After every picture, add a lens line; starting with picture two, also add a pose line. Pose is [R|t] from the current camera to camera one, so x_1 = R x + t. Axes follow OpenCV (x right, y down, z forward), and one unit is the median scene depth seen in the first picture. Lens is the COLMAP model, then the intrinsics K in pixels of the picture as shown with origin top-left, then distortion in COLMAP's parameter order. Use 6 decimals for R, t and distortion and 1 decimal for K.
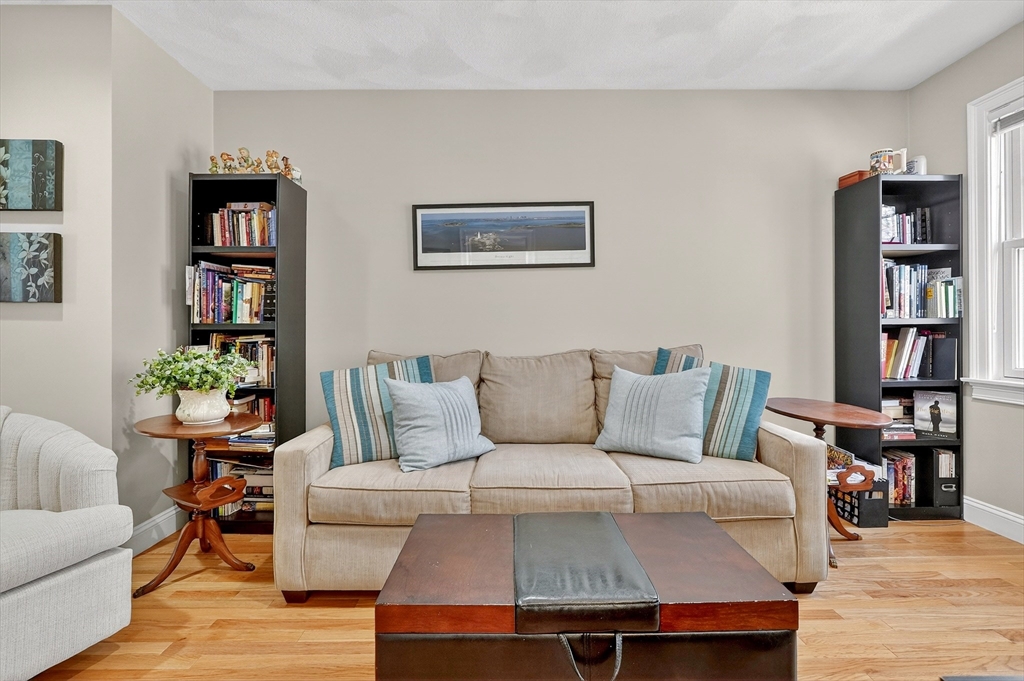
lens RADIAL K [[428.1, 0, 512.9], [0, 428.1, 331.9], [0, 0, 1]] dist [-0.008857, 0.000402]
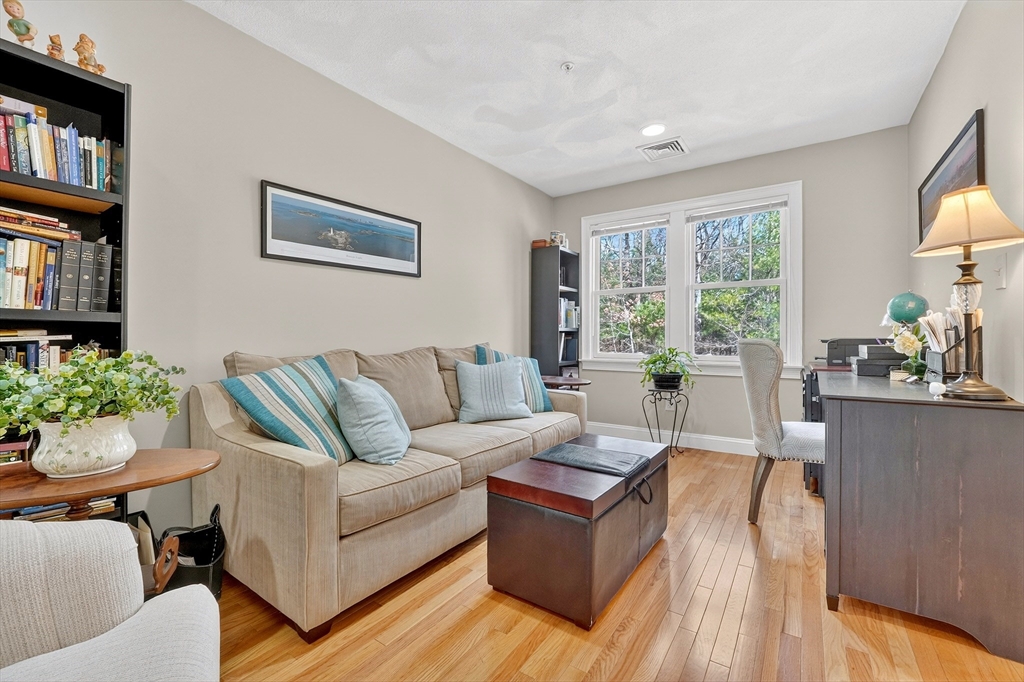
lens RADIAL K [[428.1, 0, 512.9], [0, 428.1, 332.4], [0, 0, 1]] dist [-0.008857, 0.000402]
pose [[0.583376, 0.014192, 0.812078, -0.675493], [-0.003798, 0.999884, -0.014746, 0.016482], [-0.812194, 0.005519, 0.583362, 0.116131]]
